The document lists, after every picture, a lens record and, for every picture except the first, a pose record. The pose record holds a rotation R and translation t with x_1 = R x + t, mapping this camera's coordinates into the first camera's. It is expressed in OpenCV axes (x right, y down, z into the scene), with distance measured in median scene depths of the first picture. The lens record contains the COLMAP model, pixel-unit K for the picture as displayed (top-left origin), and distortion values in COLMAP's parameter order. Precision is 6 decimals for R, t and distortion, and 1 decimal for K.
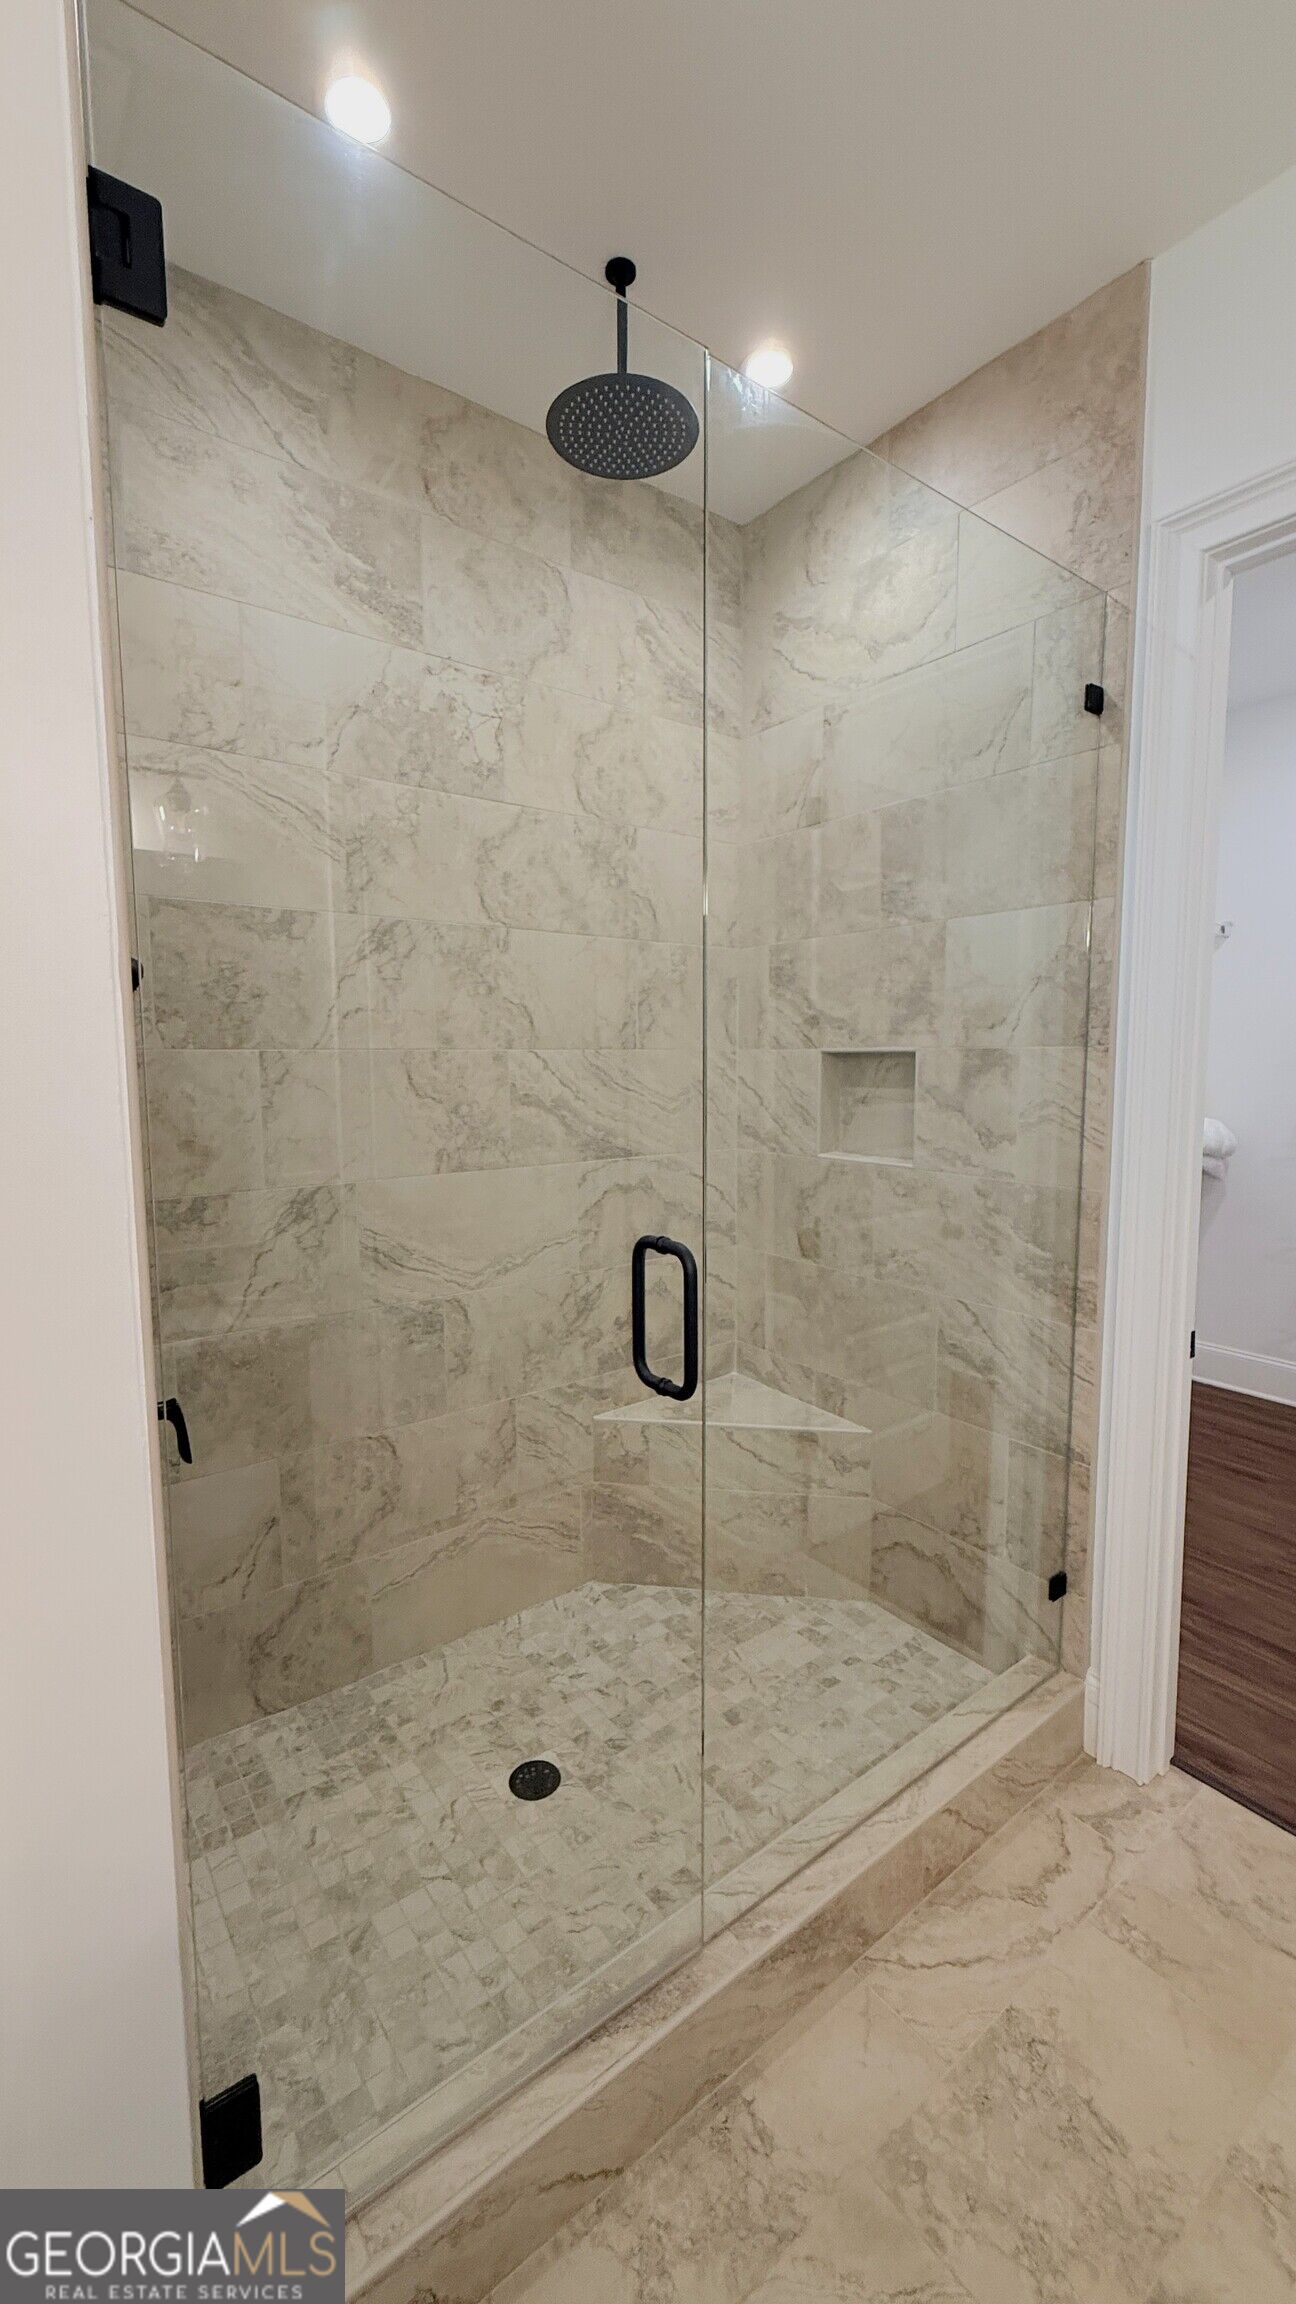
lens RADIAL K [[916.7, 0, 645.4], [0, 916.7, 1146.4], [0, 0, 1]] dist [-0.000715, -0.000451]
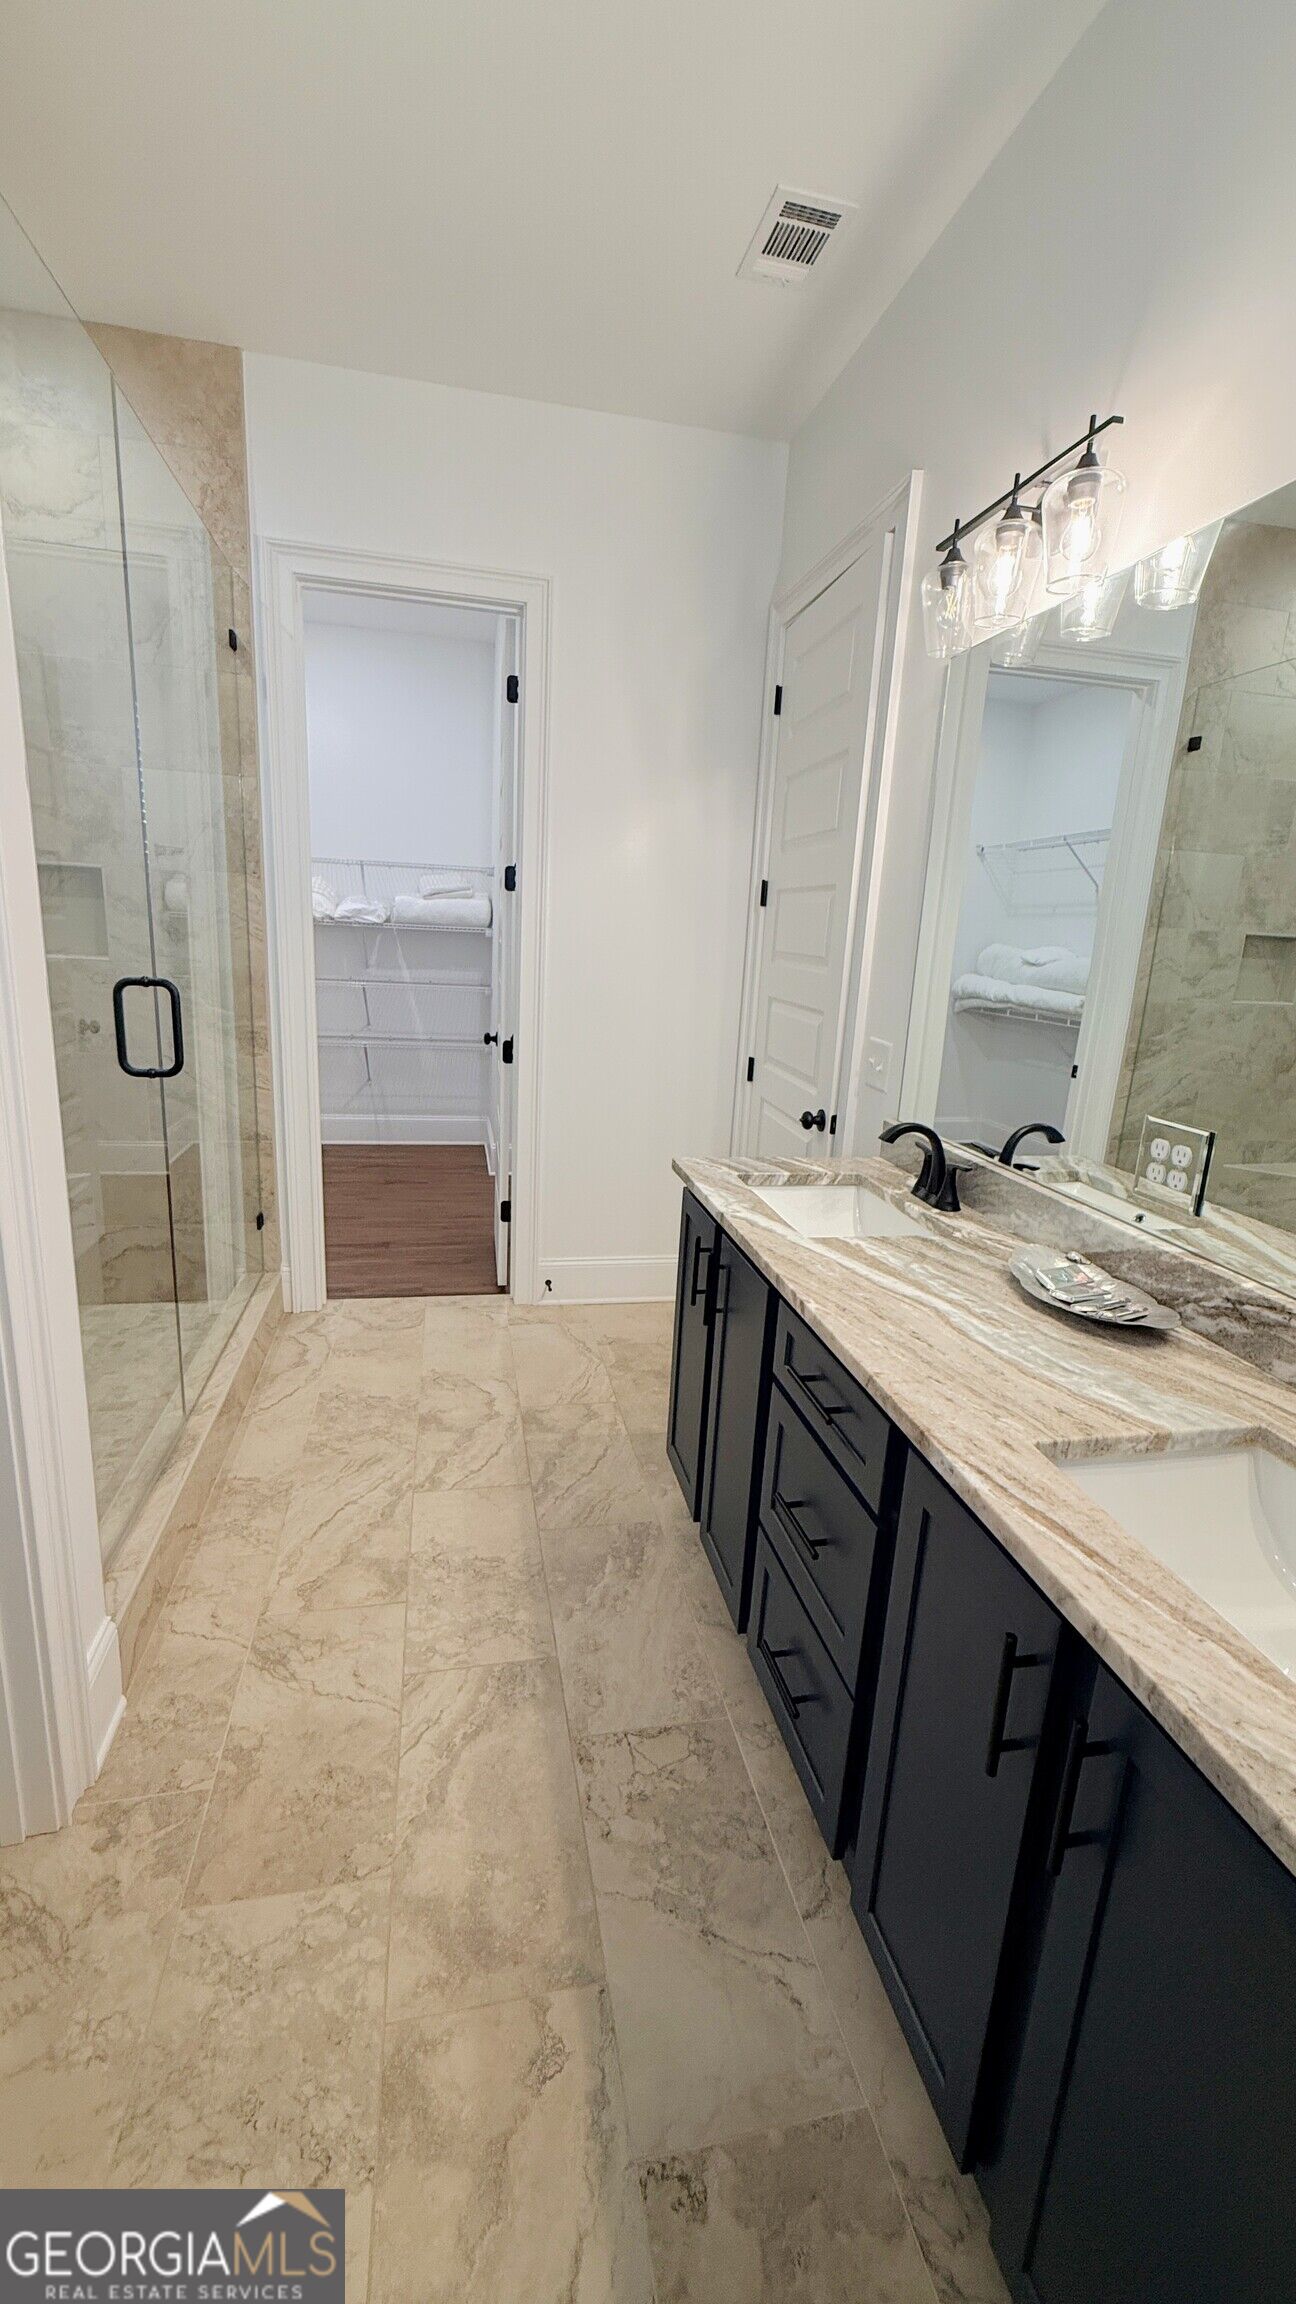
lens RADIAL K [[916.7, 0, 645.4], [0, 916.7, 1146.4], [0, 0, 1]] dist [-0.000715, -0.000451]
pose [[0.430024, -0.182625, 0.884153, -0.700243], [0.035966, 0.982015, 0.185346, 0.083127], [-0.902101, -0.047904, 0.428858, -0.312444]]
